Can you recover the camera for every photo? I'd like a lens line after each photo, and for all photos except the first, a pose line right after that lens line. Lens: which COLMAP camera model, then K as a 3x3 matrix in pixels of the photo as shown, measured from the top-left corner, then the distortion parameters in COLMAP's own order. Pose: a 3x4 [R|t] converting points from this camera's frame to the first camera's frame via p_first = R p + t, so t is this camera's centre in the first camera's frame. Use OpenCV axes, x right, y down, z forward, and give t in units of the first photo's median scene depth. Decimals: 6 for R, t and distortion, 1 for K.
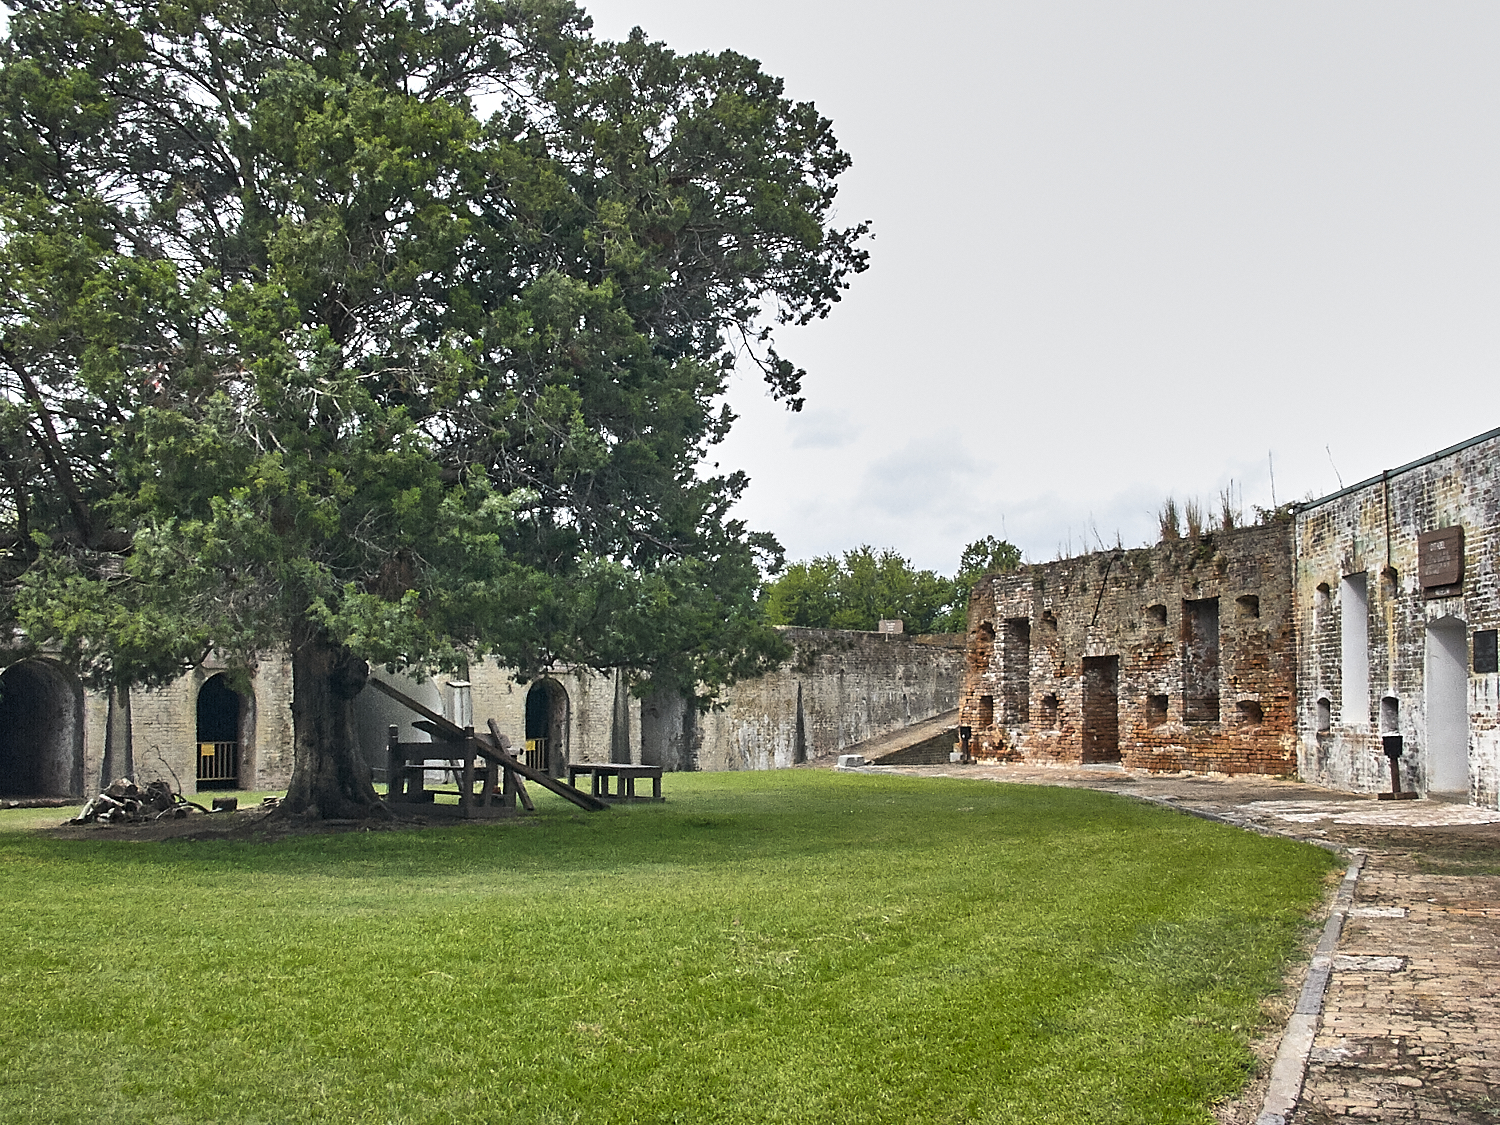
lens RADIAL K [[1576.8, 0, 750.0], [0, 1576.8, 562.5], [0, 0, 1]] dist [-0.185609, 0.182125]
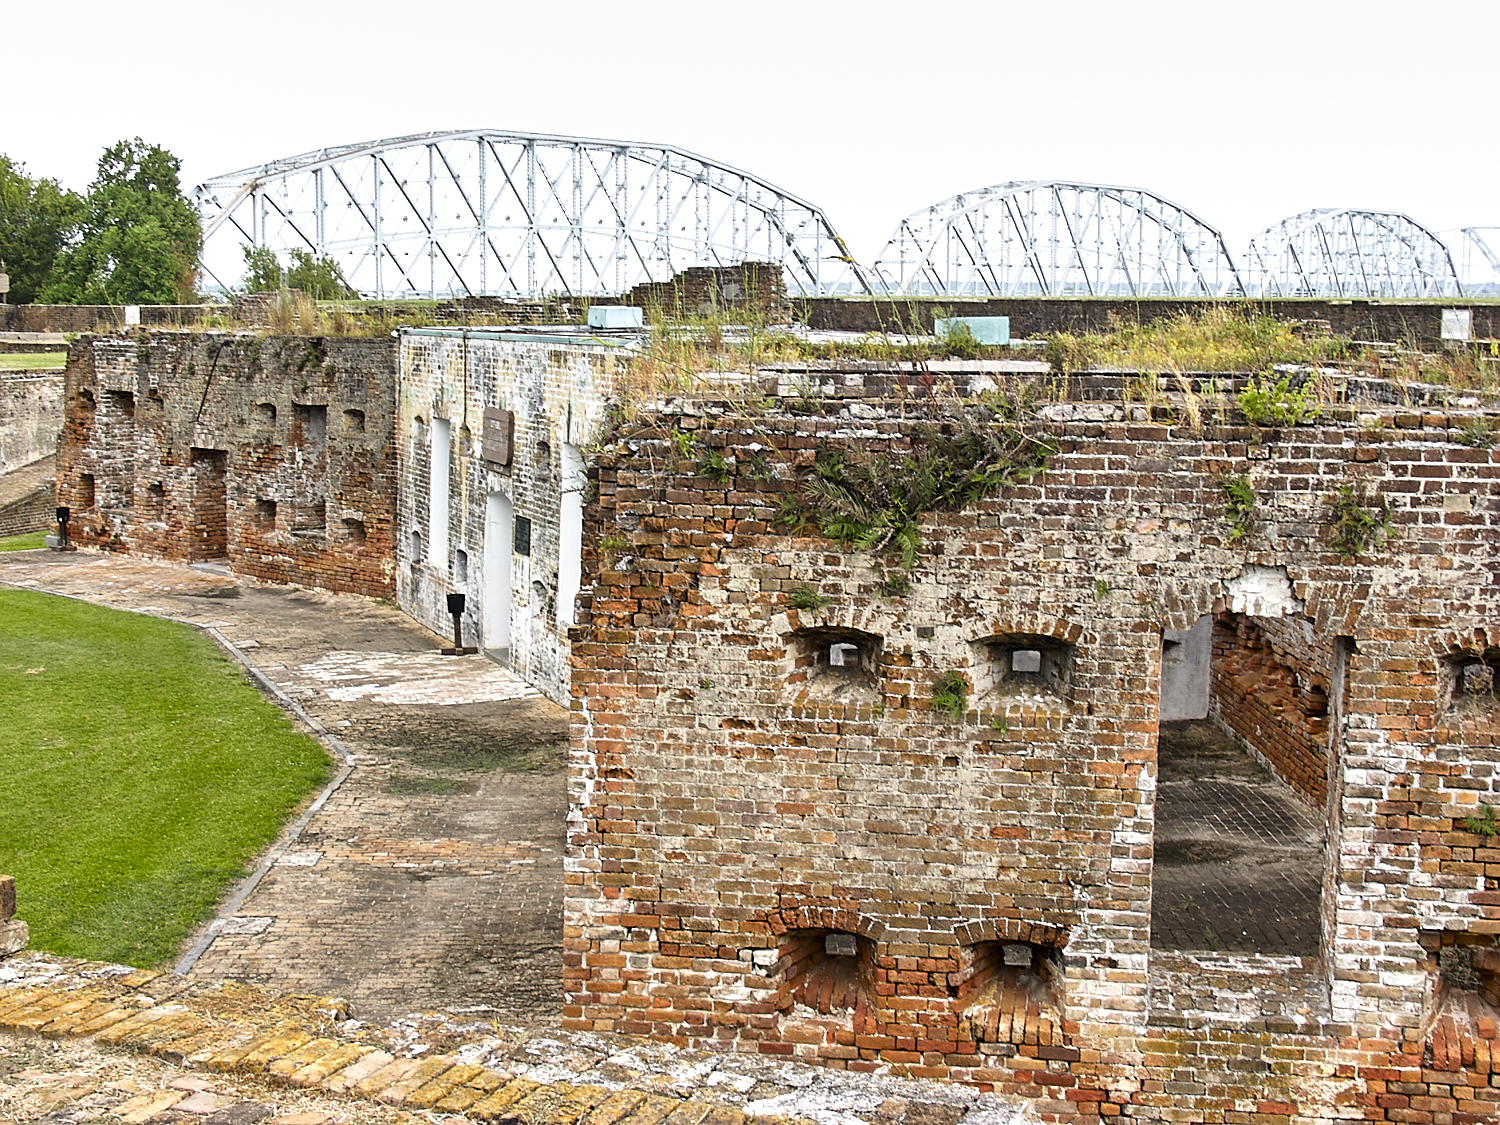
lens RADIAL K [[2197.8, 0, 750.0], [0, 2197.8, 562.5], [0, 0, 1]] dist [-0.105208, 0.410363]
pose [[0.916516, -0.032821, 0.398648, 0.002674], [-0.051116, 0.978846, 0.198109, -0.153891], [-0.396717, -0.201948, 0.895451, -0.301964]]
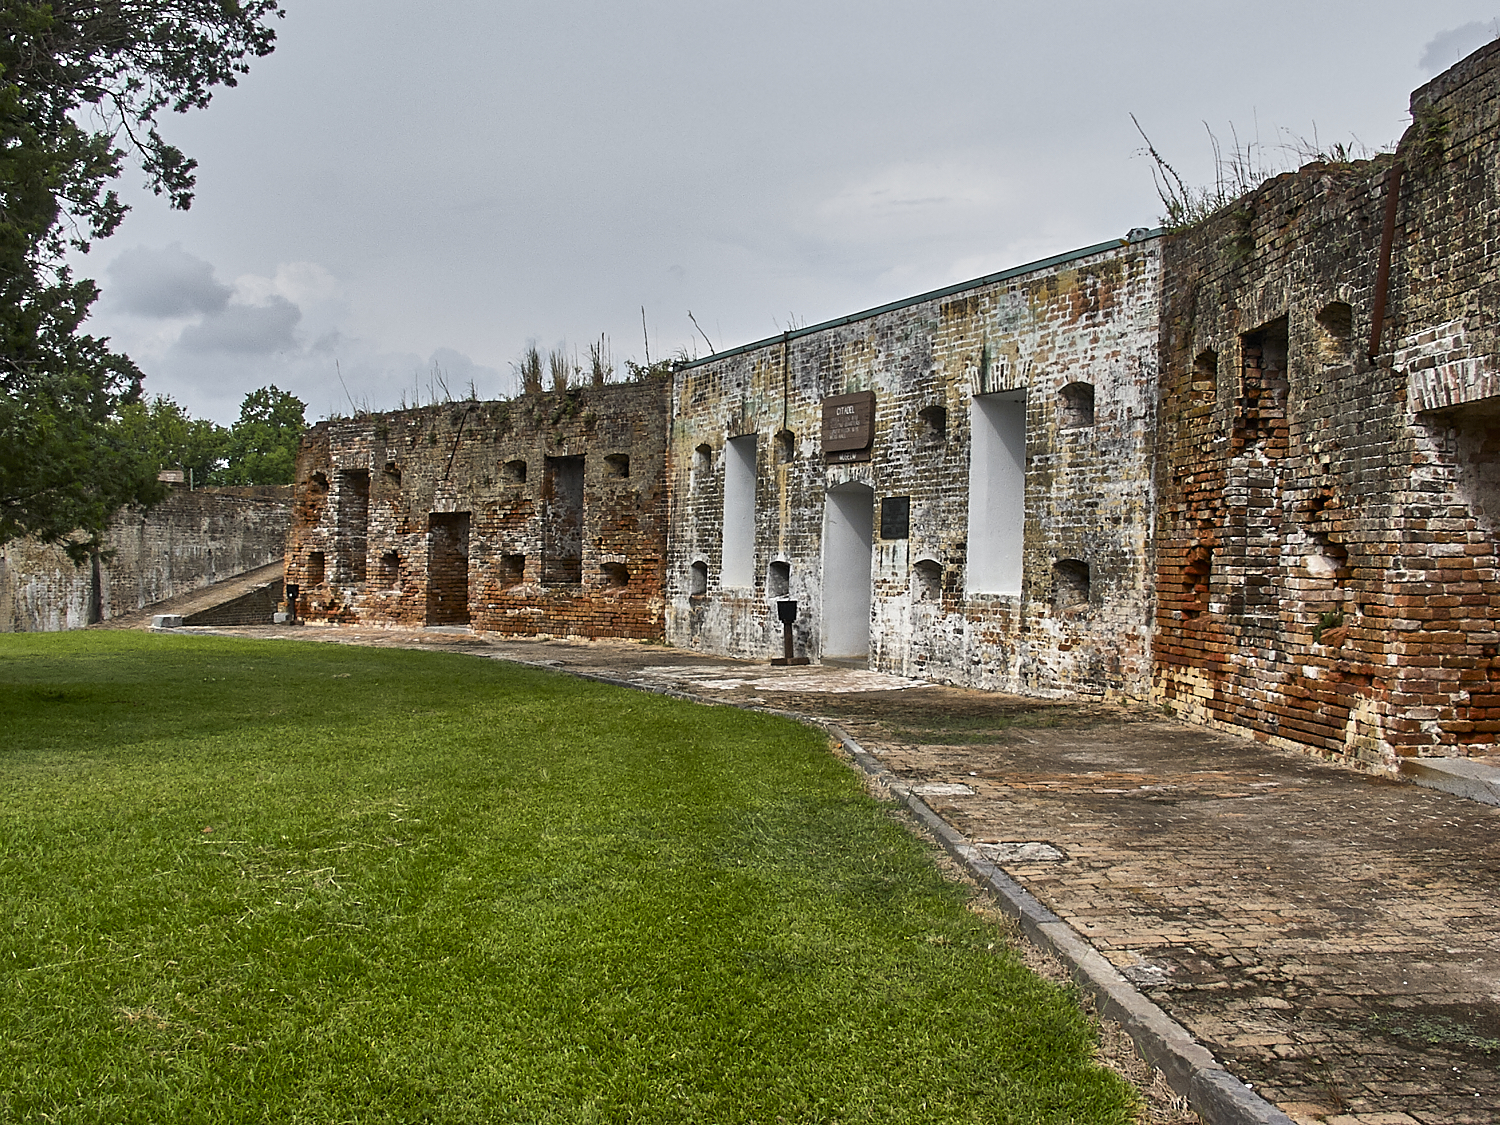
lens RADIAL K [[1576.8, 0, 750.0], [0, 1576.8, 562.5], [0, 0, 1]] dist [-0.185609, 0.182125]
pose [[0.892758, 0.013288, 0.450340, -0.042816], [-0.053175, 0.995686, 0.076035, 0.008833], [-0.447387, -0.091828, 0.889614, 0.076175]]
